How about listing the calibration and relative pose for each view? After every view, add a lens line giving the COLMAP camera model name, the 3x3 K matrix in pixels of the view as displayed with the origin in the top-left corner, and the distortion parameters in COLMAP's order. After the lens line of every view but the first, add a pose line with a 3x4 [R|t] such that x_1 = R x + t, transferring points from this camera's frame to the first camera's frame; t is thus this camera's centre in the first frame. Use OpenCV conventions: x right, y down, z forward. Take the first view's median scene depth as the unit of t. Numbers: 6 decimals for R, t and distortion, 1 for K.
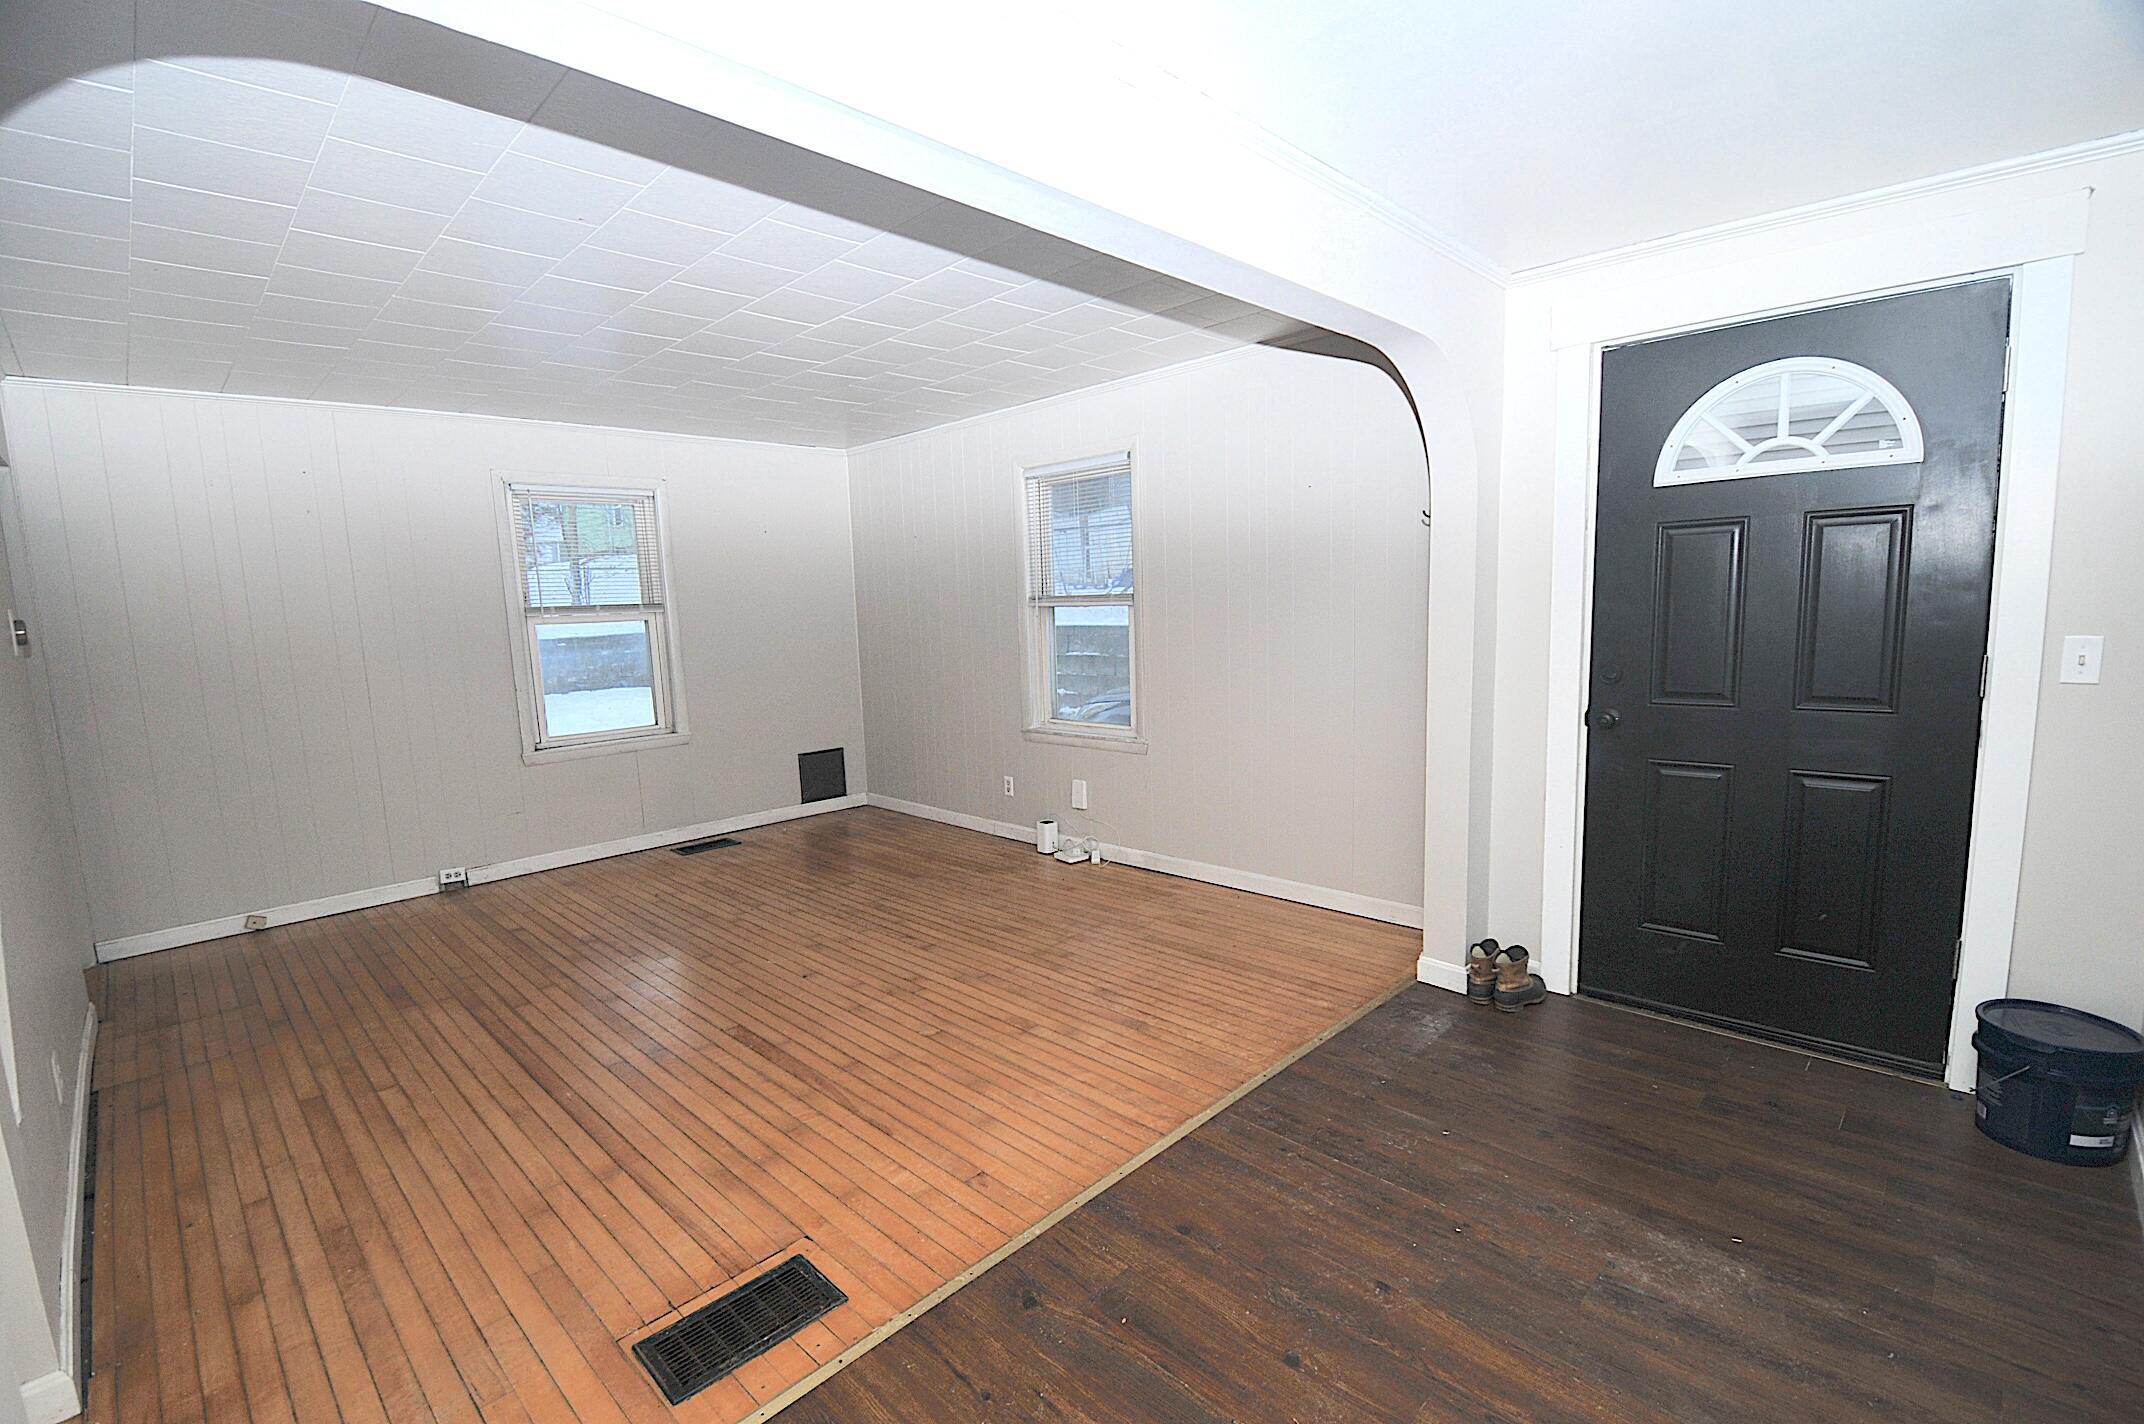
lens RADIAL K [[938.7, 0, 1058.0], [0, 938.7, 738.4], [0, 0, 1]] dist [0.024010, -0.028548]
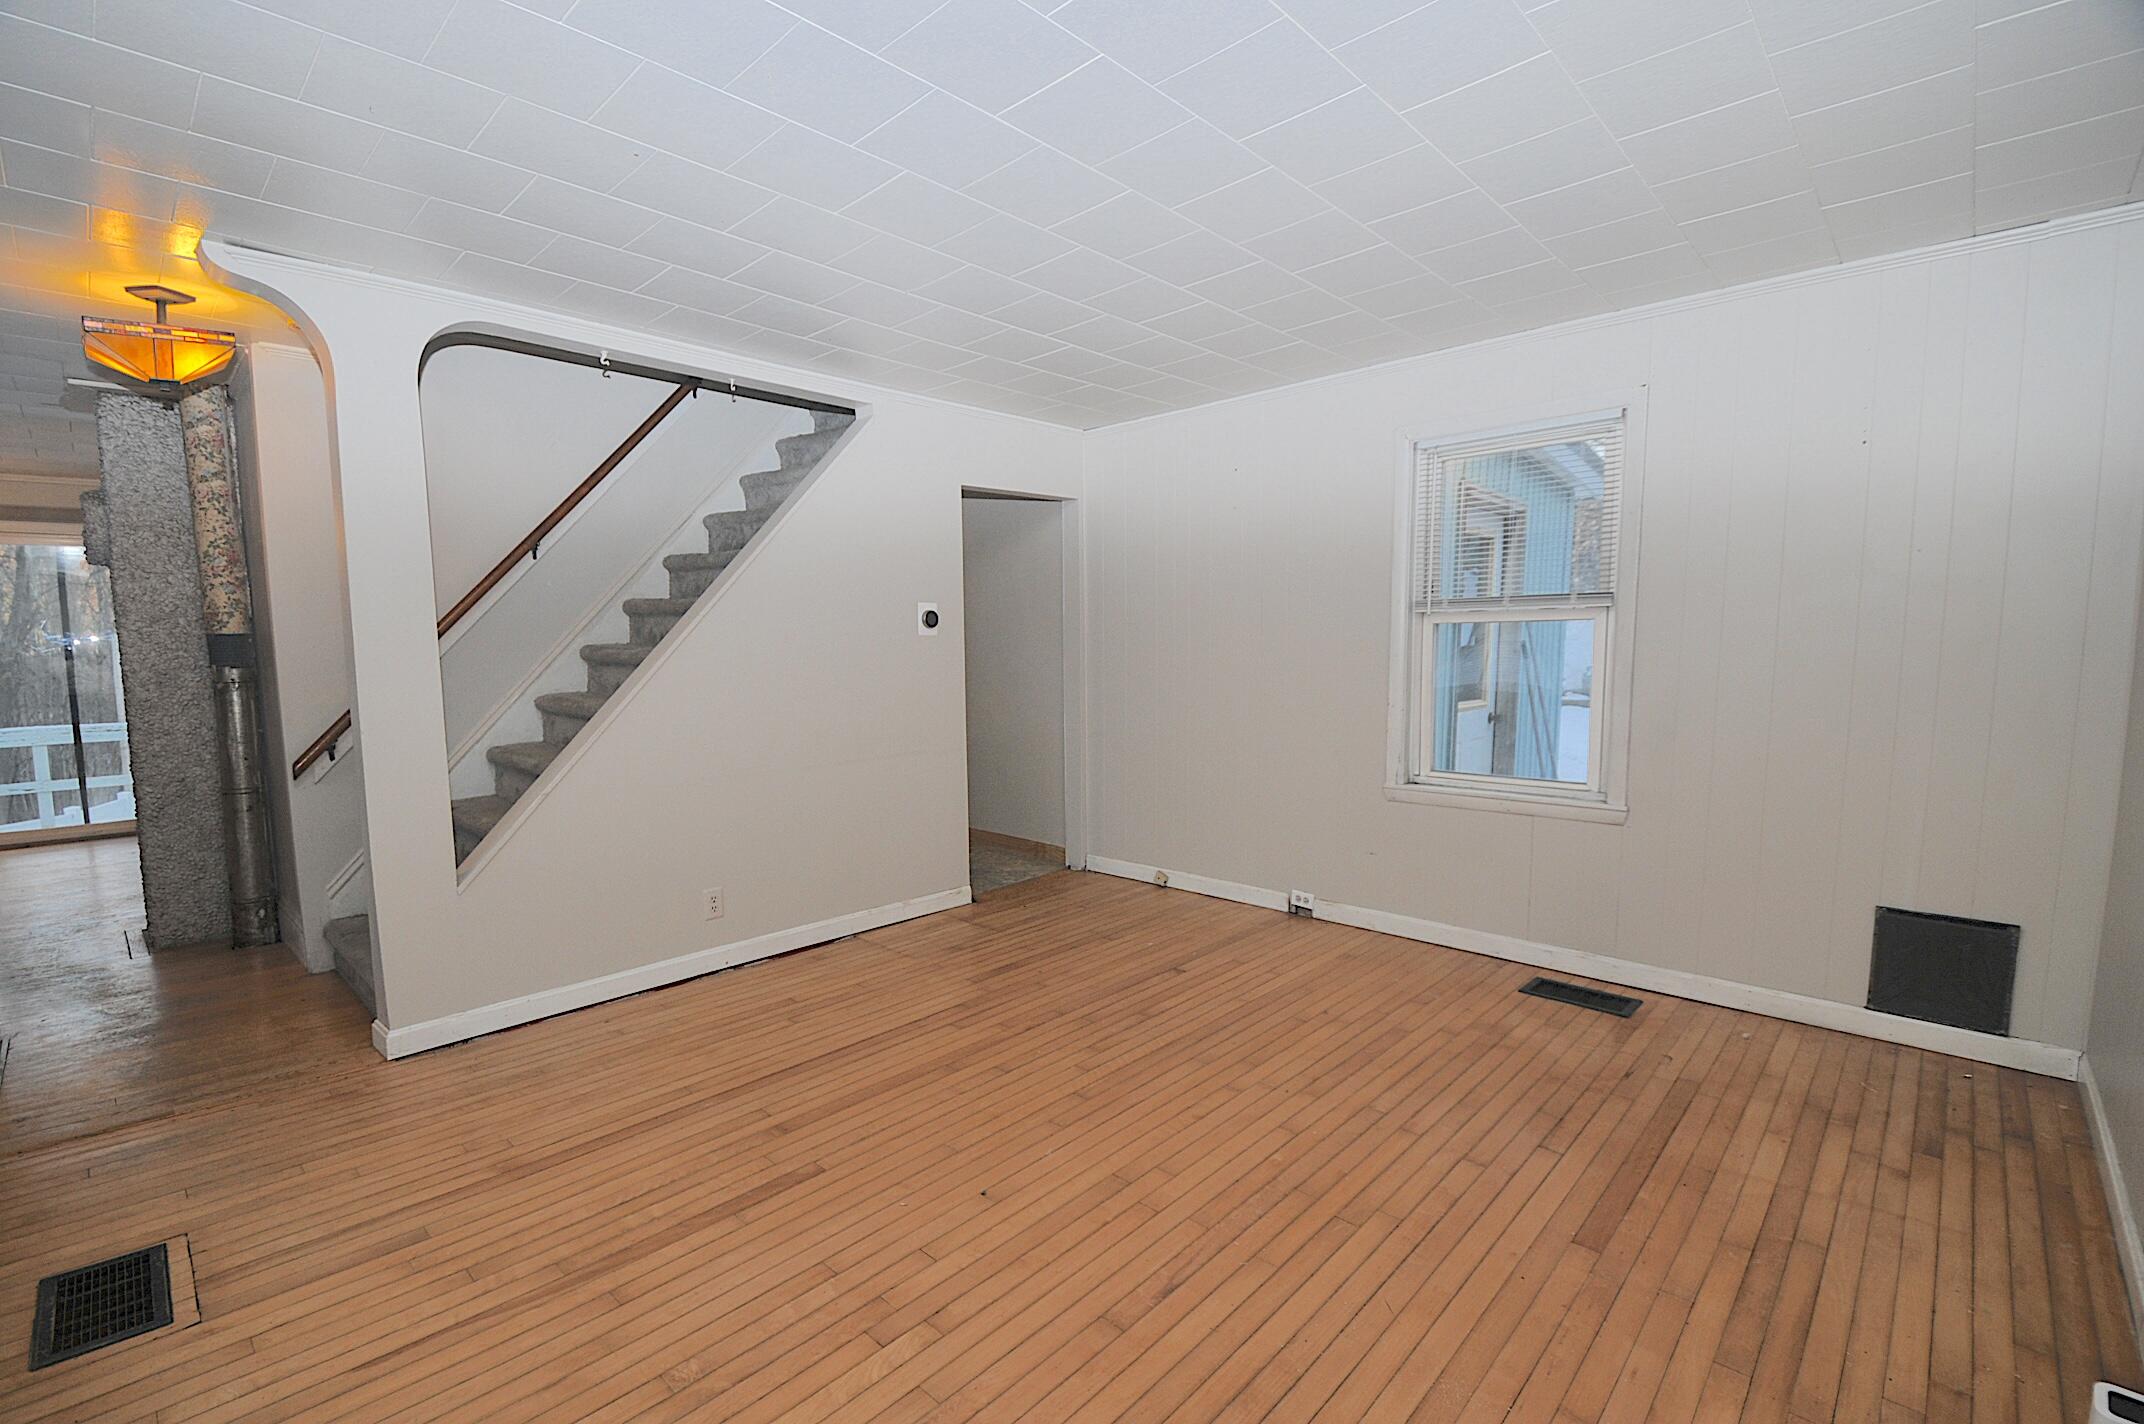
lens RADIAL K [[938.7, 0, 1058.0], [0, 938.7, 738.4], [0, 0, 1]] dist [0.024010, -0.028548]
pose [[0.020307, 0.138473, -0.990158, 0.284678], [-0.135819, 0.981563, 0.134485, -0.122187], [0.990526, 0.131751, 0.038740, 0.920899]]
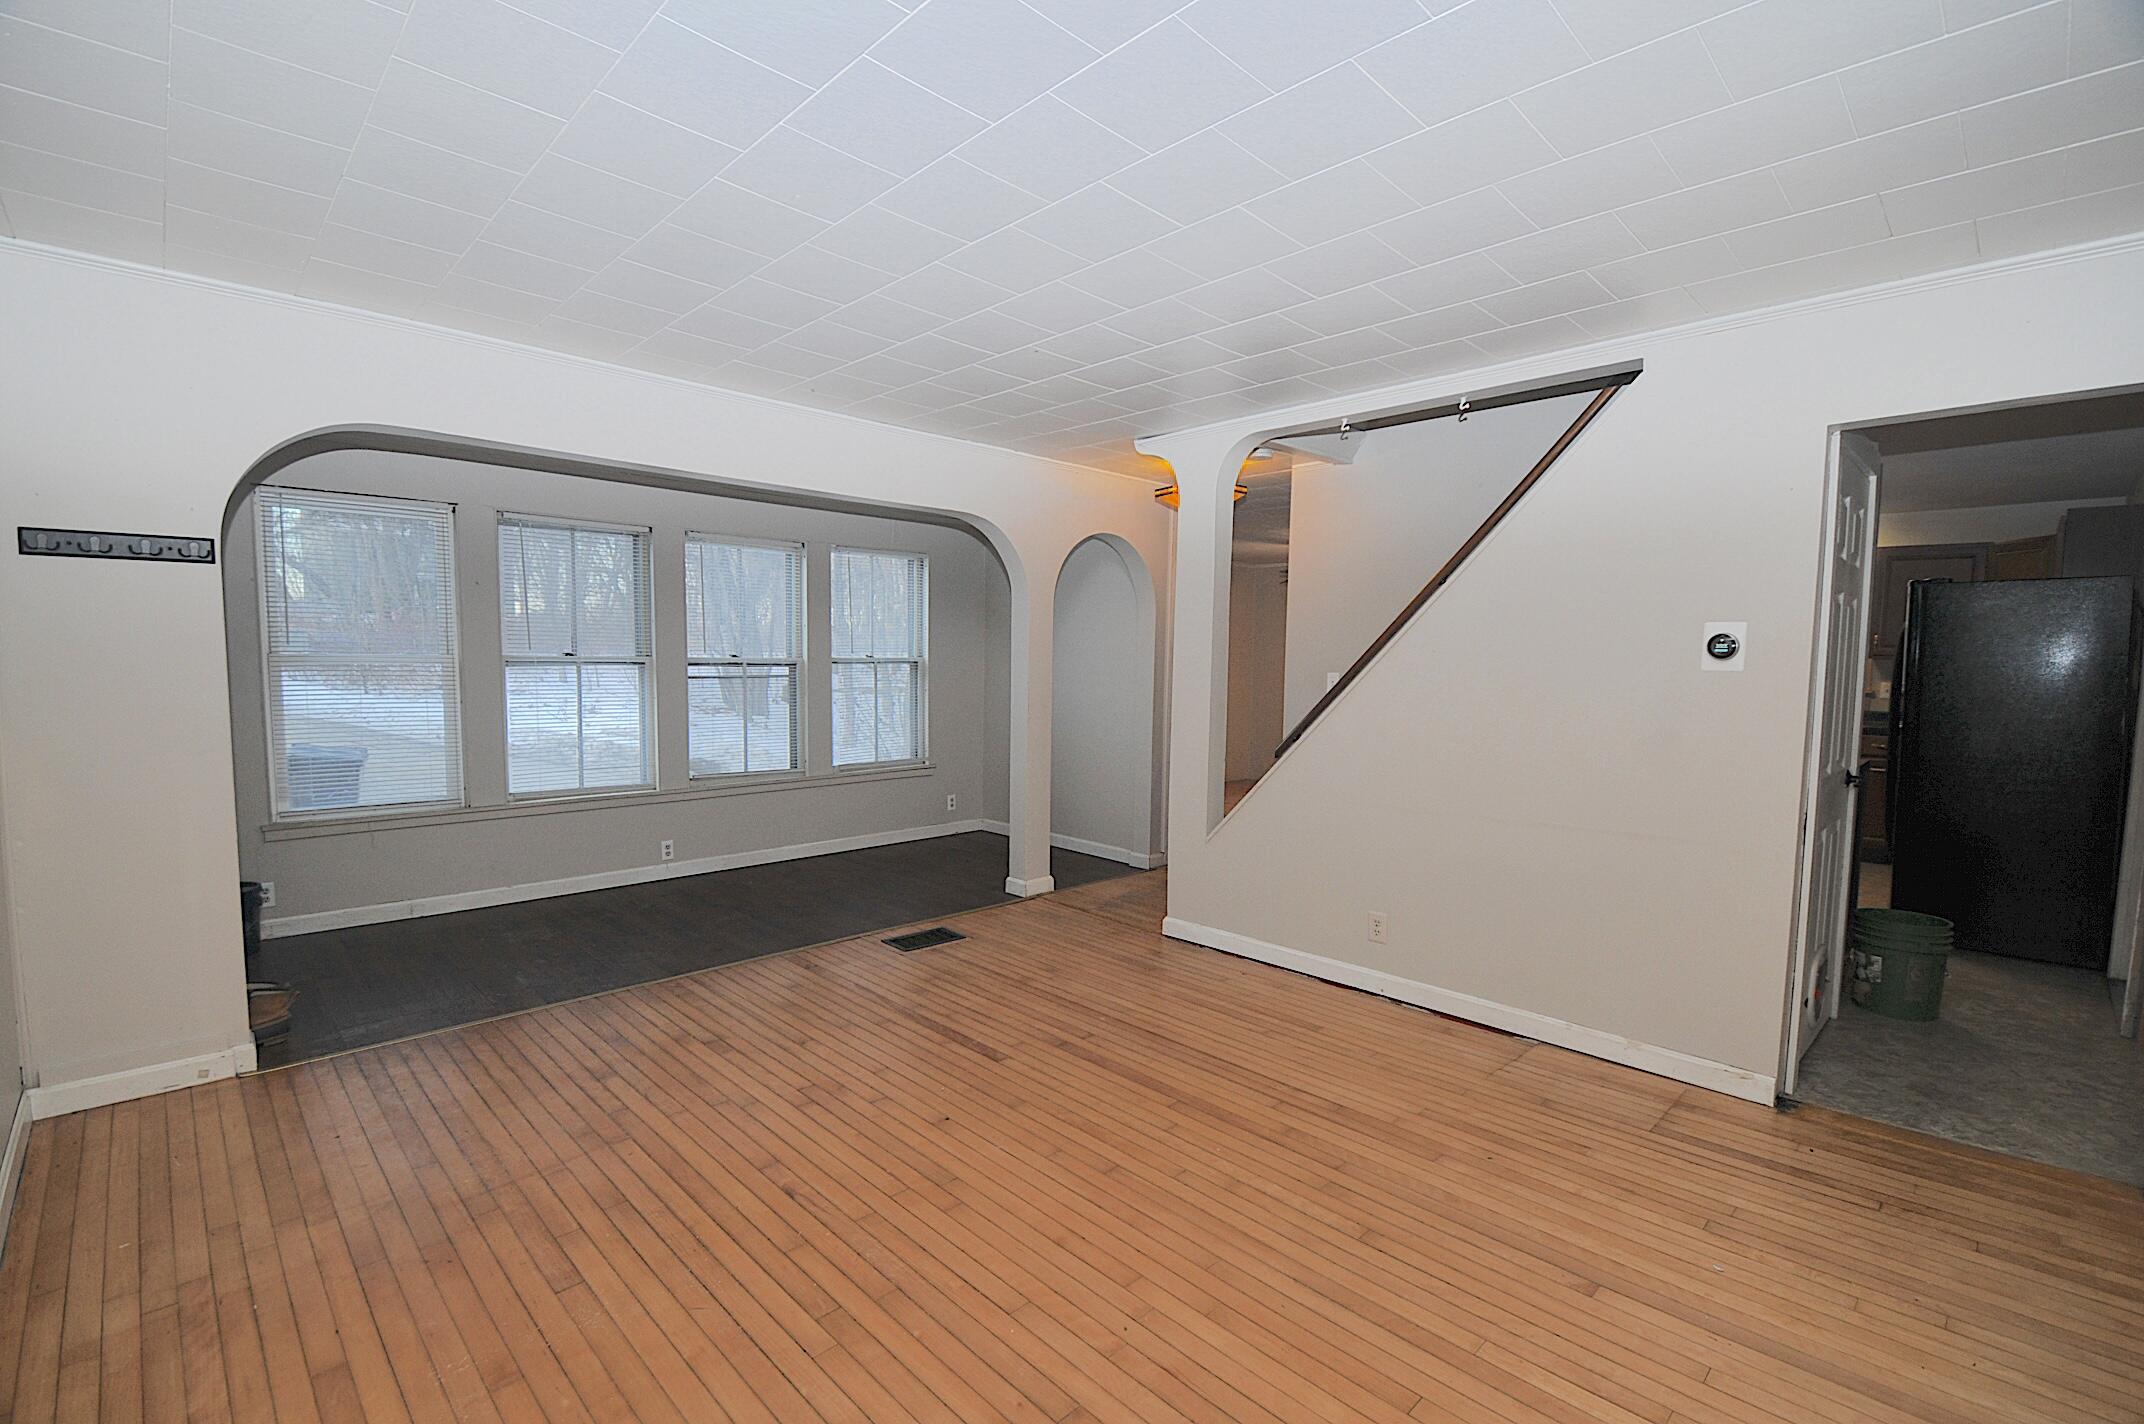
lens RADIAL K [[938.7, 0, 1058.0], [0, 938.7, 738.4], [0, 0, 1]] dist [0.024010, -0.028548]
pose [[-0.999561, 0.021483, 0.020393, -0.356981], [0.025536, 0.973862, 0.225700, -0.204492], [-0.015011, 0.226122, -0.973983, 1.565970]]
